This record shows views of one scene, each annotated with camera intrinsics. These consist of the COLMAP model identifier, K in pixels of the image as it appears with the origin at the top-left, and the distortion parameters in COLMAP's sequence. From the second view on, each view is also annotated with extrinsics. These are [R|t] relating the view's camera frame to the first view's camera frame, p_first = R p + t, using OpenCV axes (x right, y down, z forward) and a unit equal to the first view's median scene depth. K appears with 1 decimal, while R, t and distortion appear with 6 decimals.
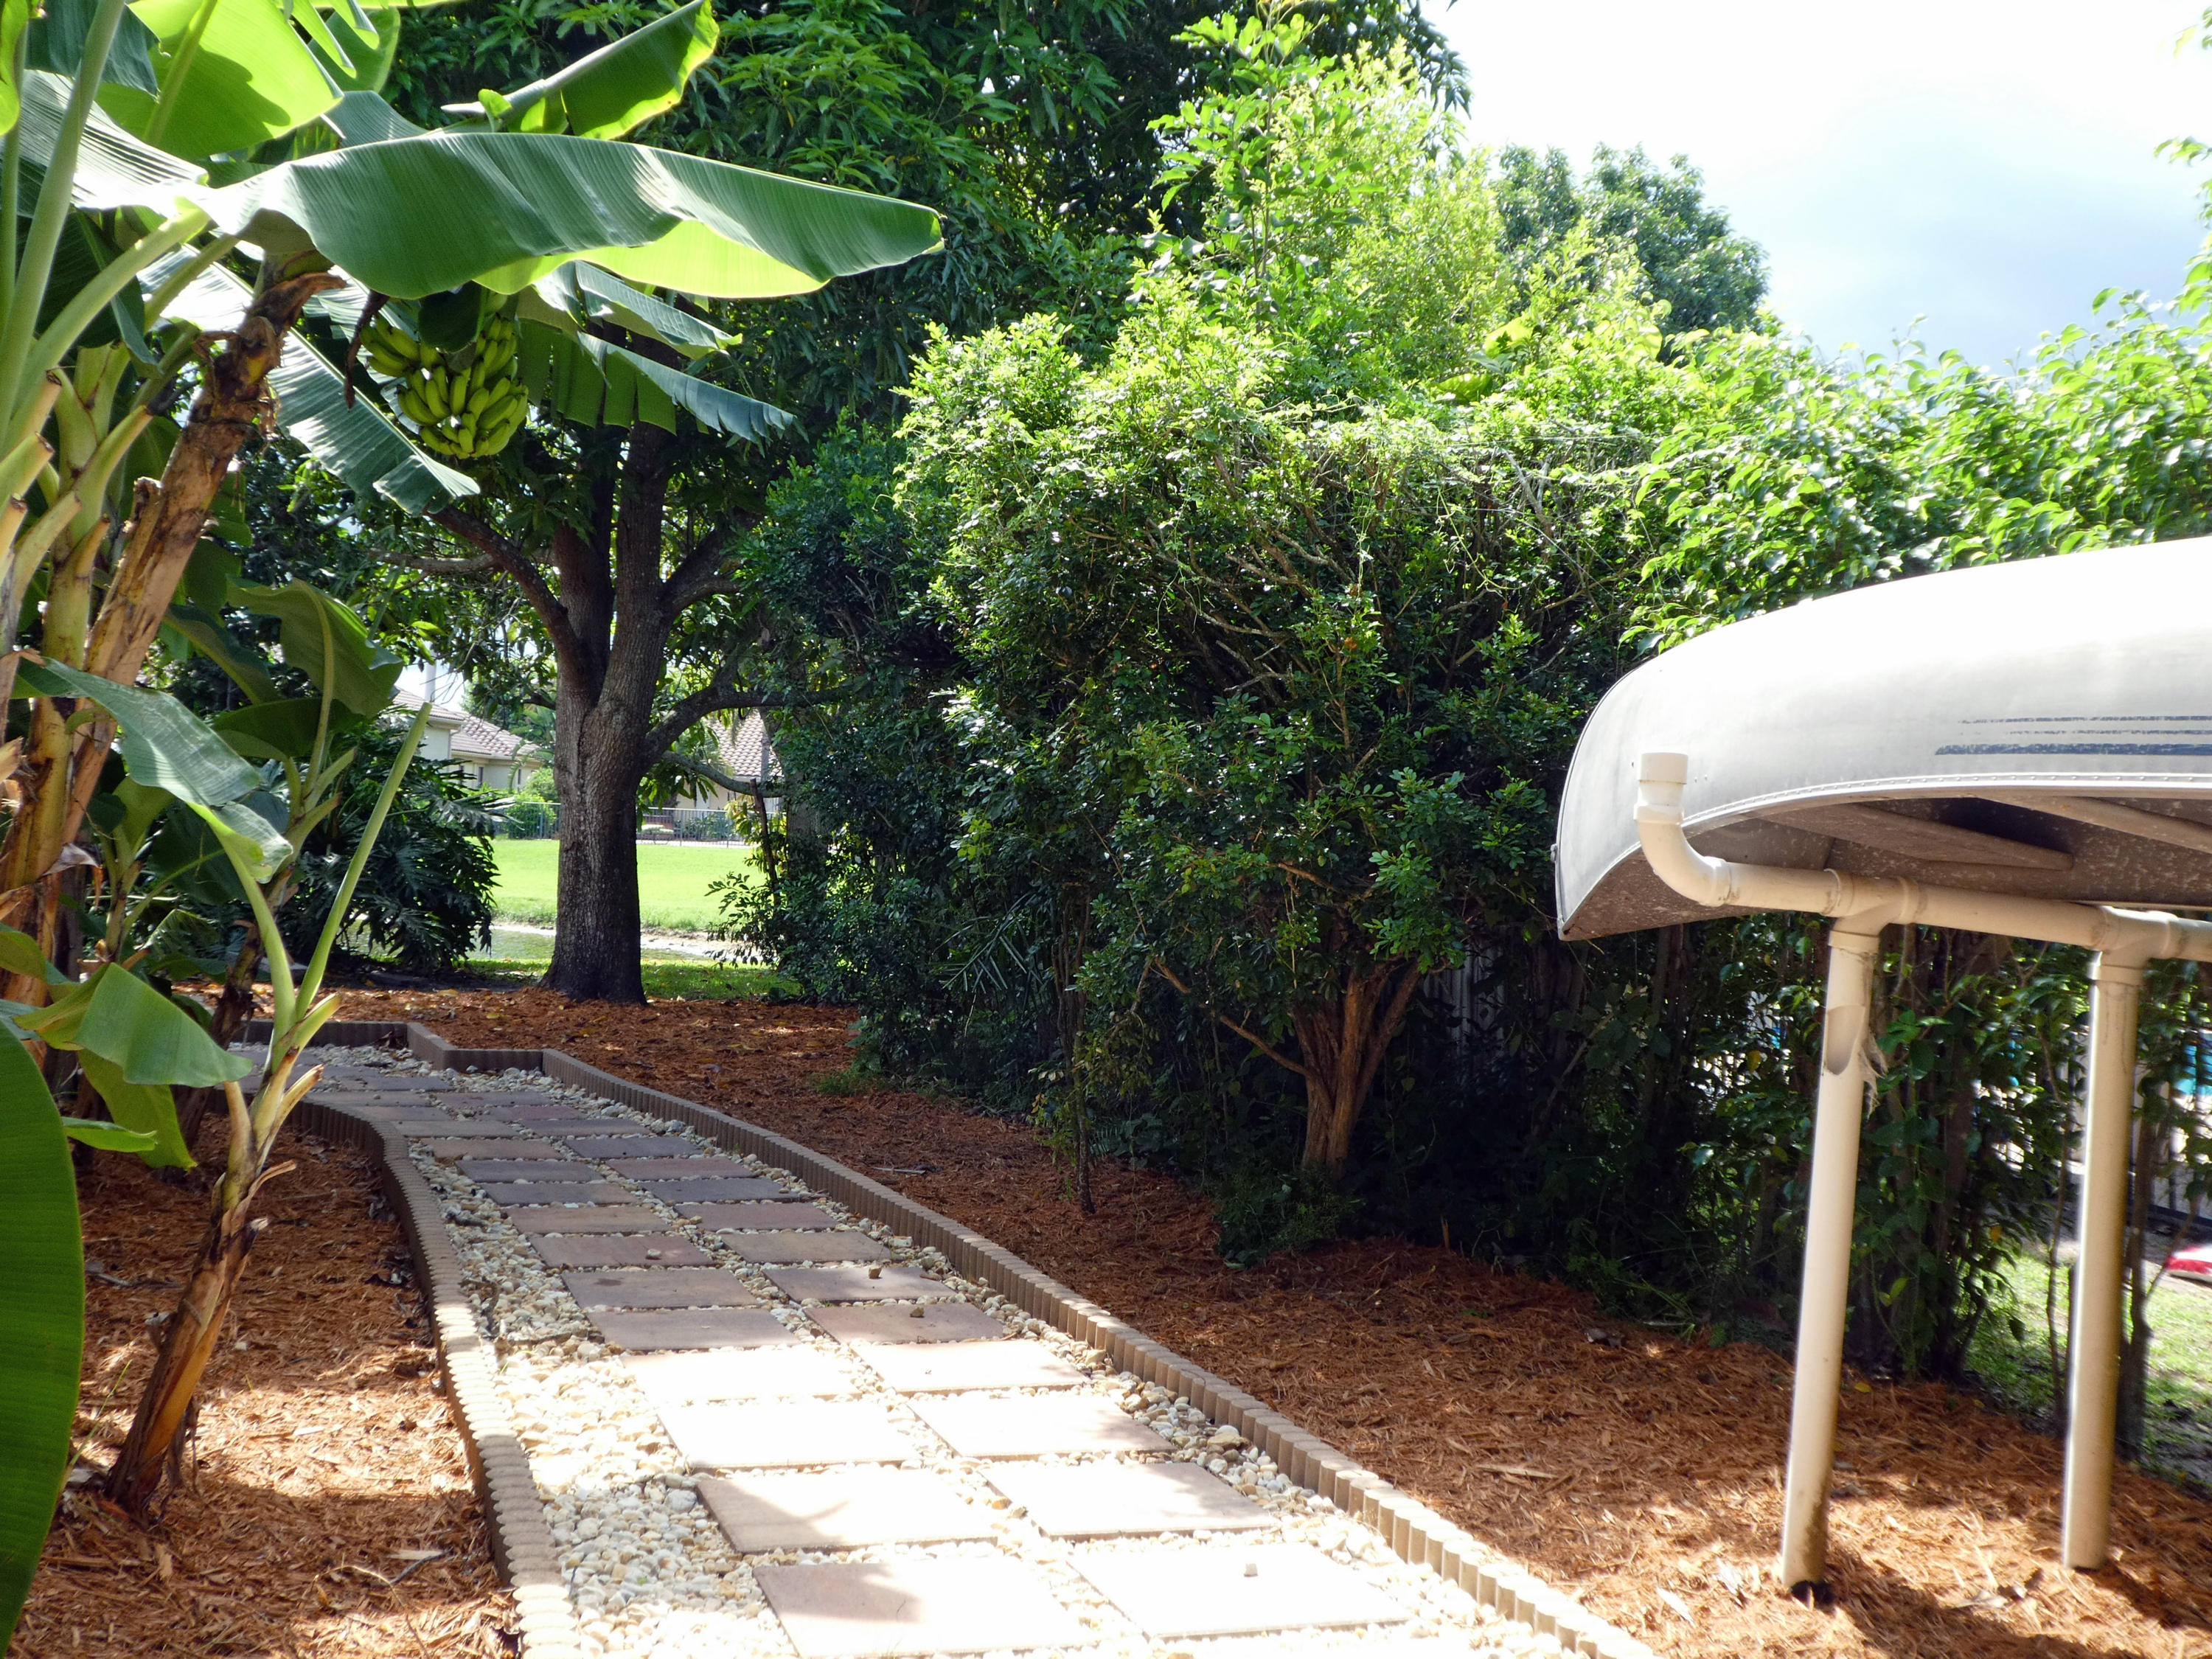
lens RADIAL K [[2313.7, 0, 1117.1], [0, 2313.7, 818.9], [0, 0, 1]] dist [0.010538, 0.000000]
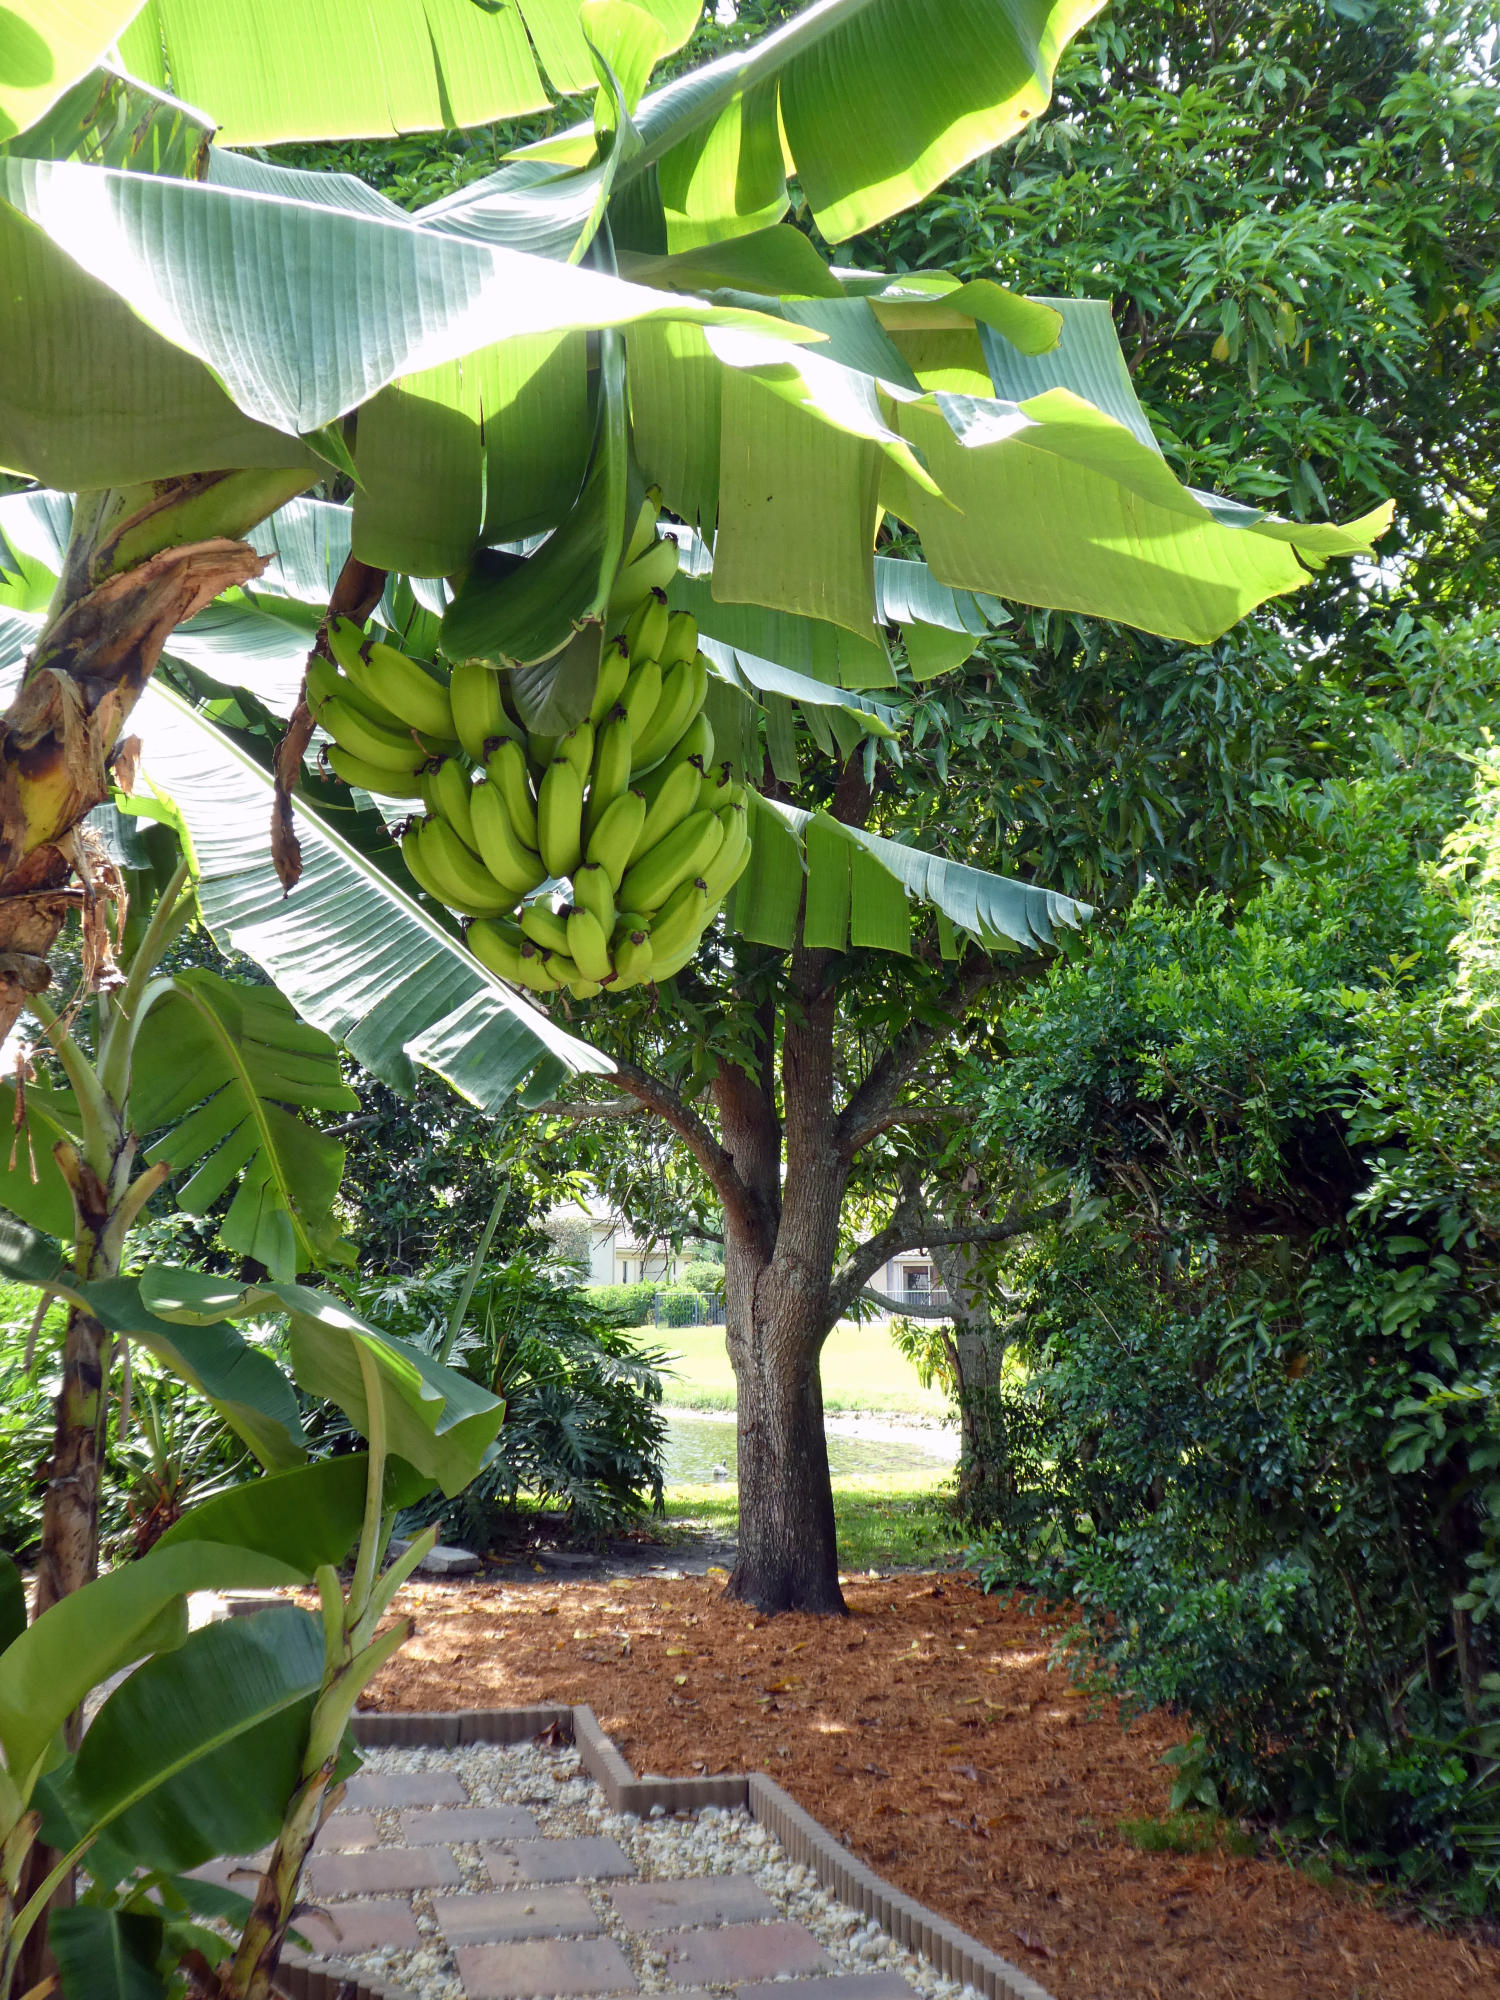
lens RADIAL K [[2092.0, 0, 747.5], [0, 2092.0, 1001.0], [0, 0, 1]] dist [0.010538, 0.000000]
pose [[0.974642, -0.084857, -0.207056, -0.062089], [0.056074, 0.988402, -0.141126, -0.035060], [0.216630, 0.125937, 0.968097, 0.225197]]
